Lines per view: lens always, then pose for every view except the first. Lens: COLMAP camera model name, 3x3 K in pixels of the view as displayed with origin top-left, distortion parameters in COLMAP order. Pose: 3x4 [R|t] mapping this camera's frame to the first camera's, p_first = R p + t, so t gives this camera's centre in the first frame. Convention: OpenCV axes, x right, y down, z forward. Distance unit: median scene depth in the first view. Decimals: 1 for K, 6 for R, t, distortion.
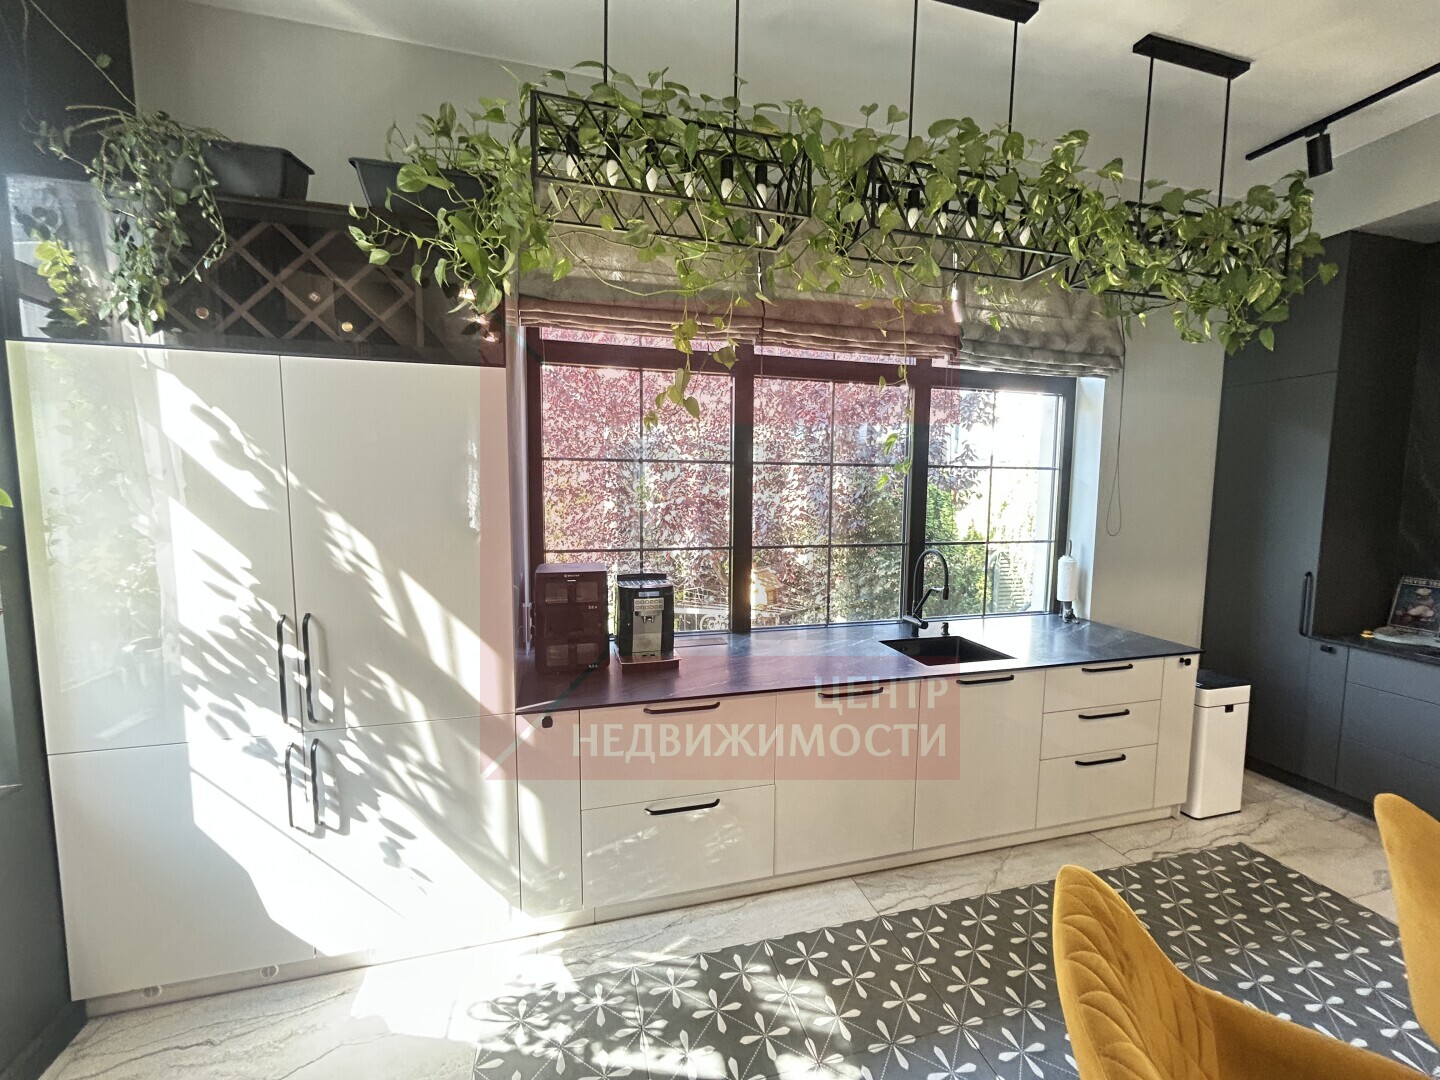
lens RADIAL K [[584.8, 0, 714.7], [0, 584.8, 544.0], [0, 0, 1]] dist [0.000403, 0.001205]
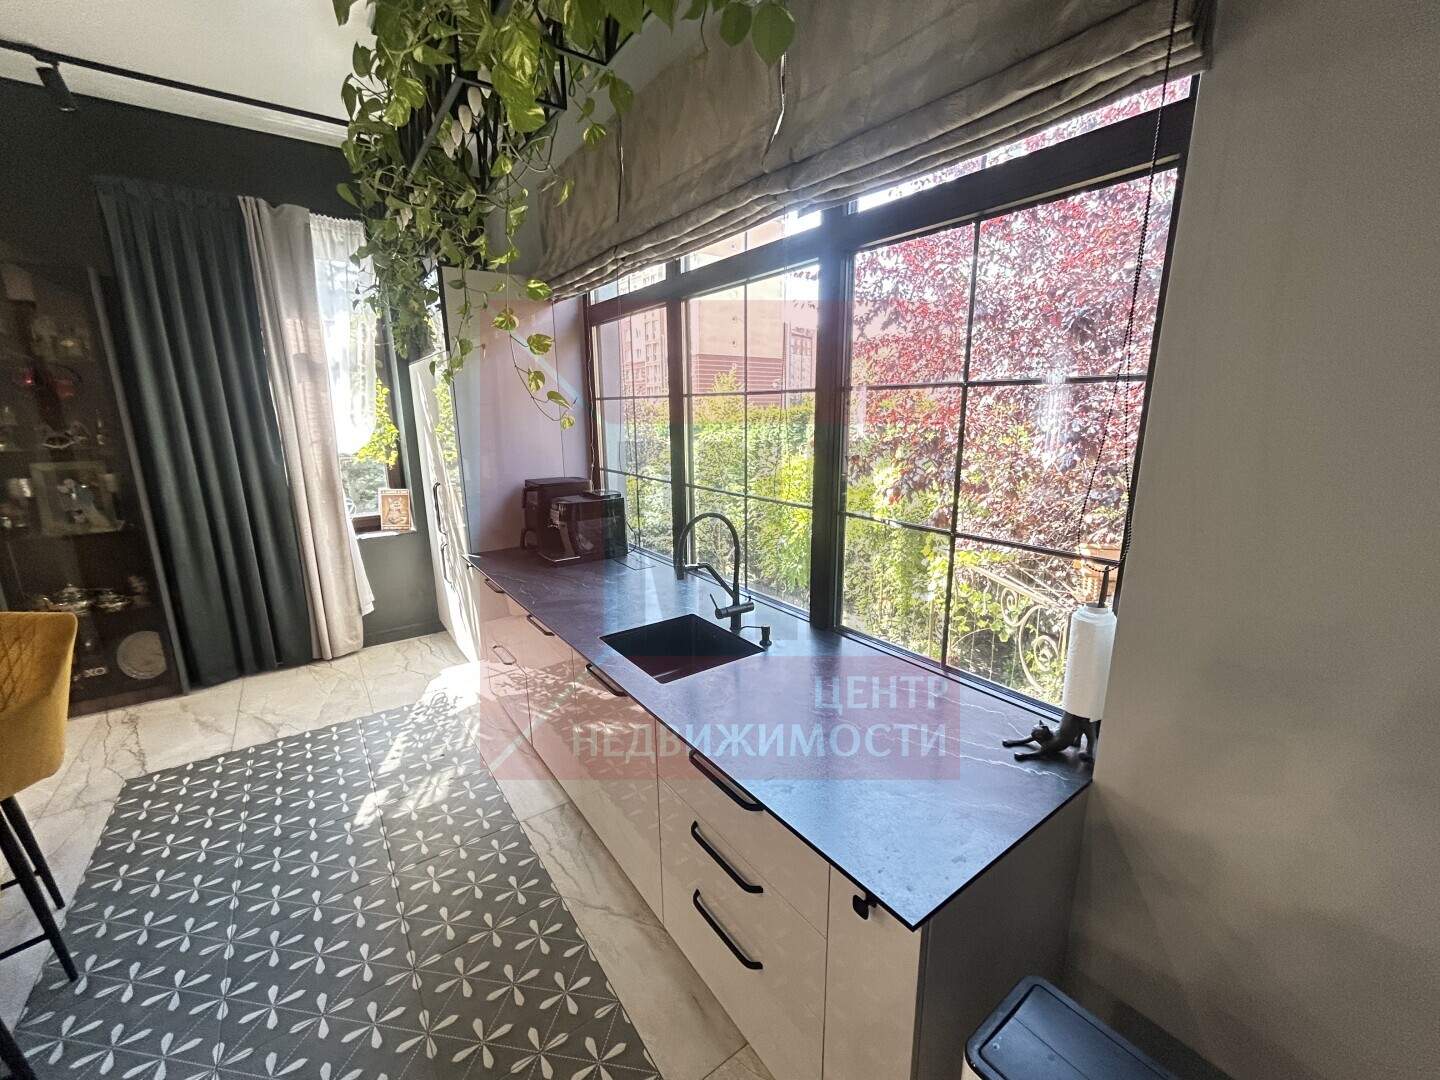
lens RADIAL K [[584.8, 0, 715.8], [0, 584.8, 537.7], [0, 0, 1]] dist [0.000403, 0.001205]
pose [[0.353445, 0.191143, -0.915719, 1.516525], [-0.083216, 0.981445, 0.172743, -0.123633], [0.931747, 0.015148, 0.362793, 1.083071]]
